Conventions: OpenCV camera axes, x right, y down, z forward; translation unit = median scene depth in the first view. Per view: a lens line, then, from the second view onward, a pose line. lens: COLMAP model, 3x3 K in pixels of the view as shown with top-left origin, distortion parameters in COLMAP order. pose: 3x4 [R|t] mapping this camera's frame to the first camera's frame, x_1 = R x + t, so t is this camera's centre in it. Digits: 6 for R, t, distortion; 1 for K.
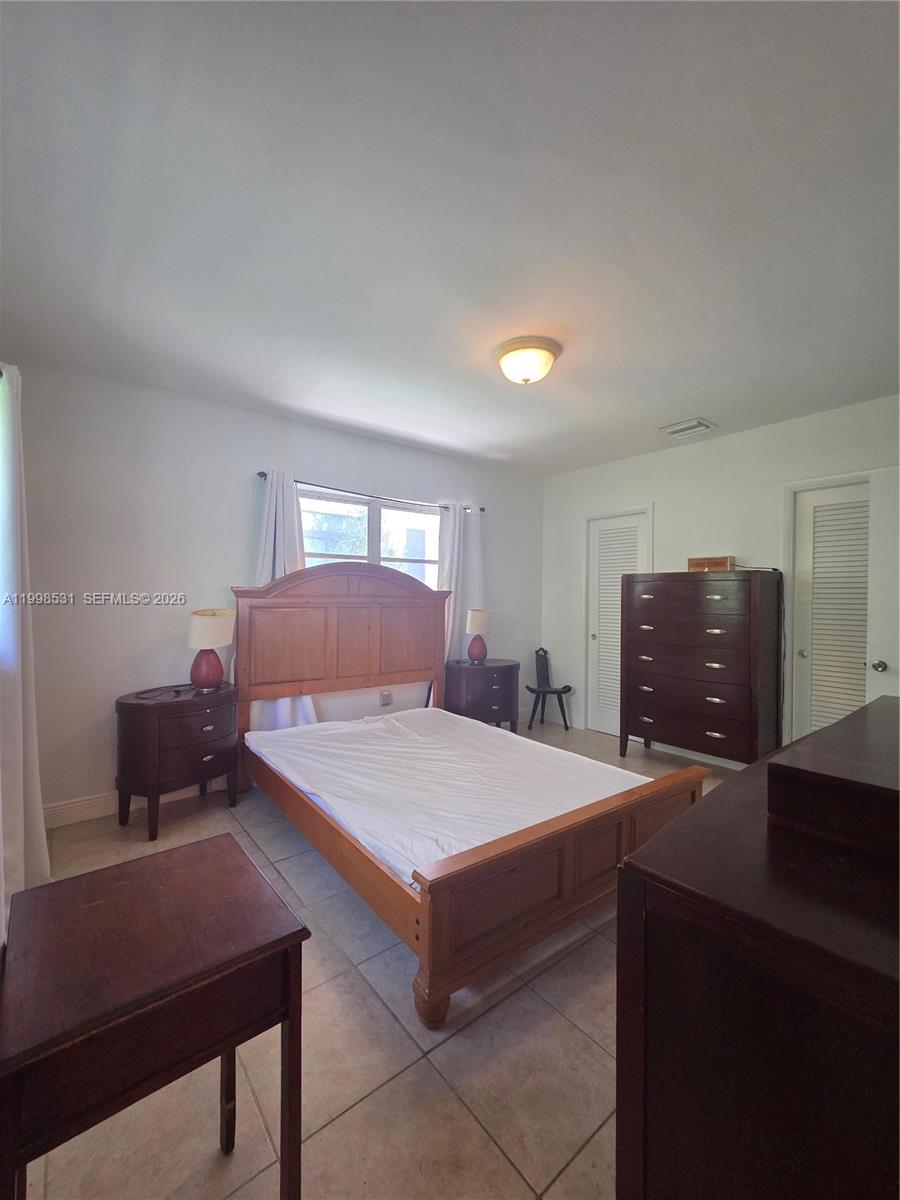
lens RADIAL K [[488.6, 0, 450.0], [0, 488.6, 600.0], [0, 0, 1]] dist [0.000195, 0.000052]
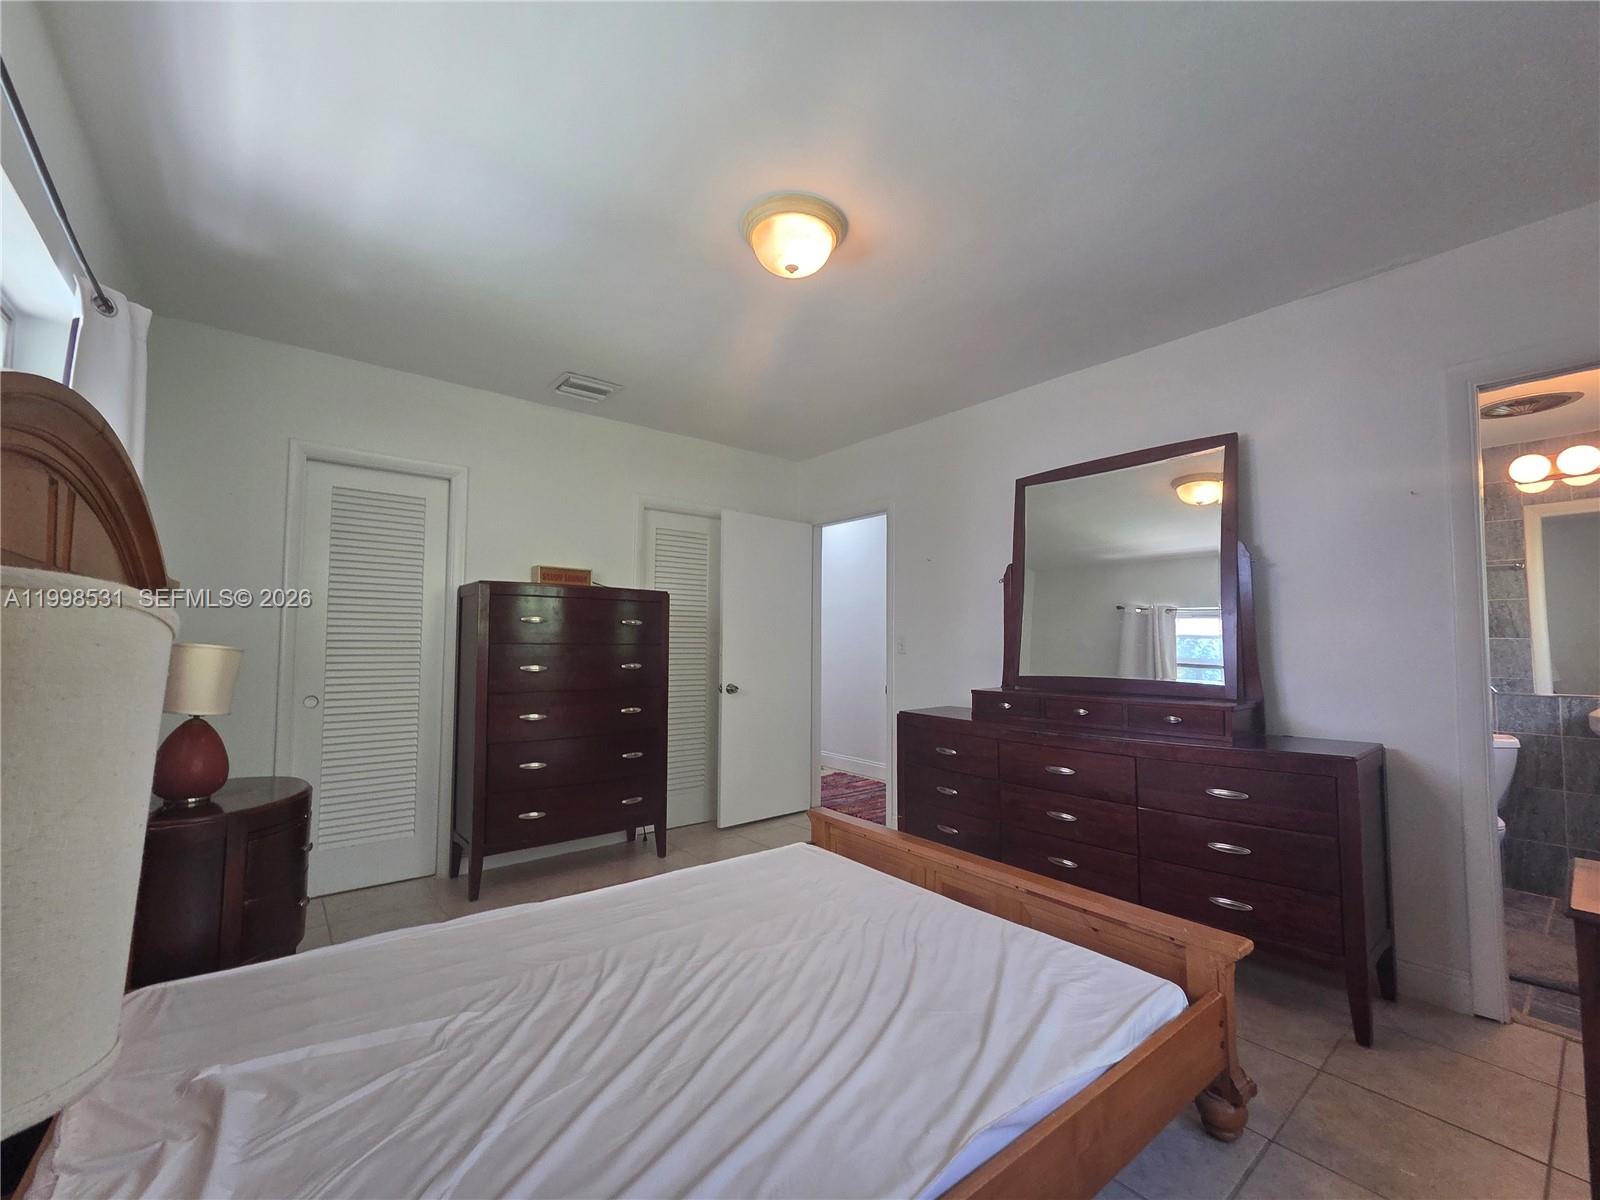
lens RADIAL K [[651.5, 0, 794.3], [0, 651.5, 605.3], [0, 0, 1]] dist [0.000195, 0.000052]
pose [[0.006178, 0.045529, 0.998944, -0.484342], [0.002485, 0.998959, -0.045545, 0.015835], [-0.999978, 0.002763, 0.006058, 0.709984]]
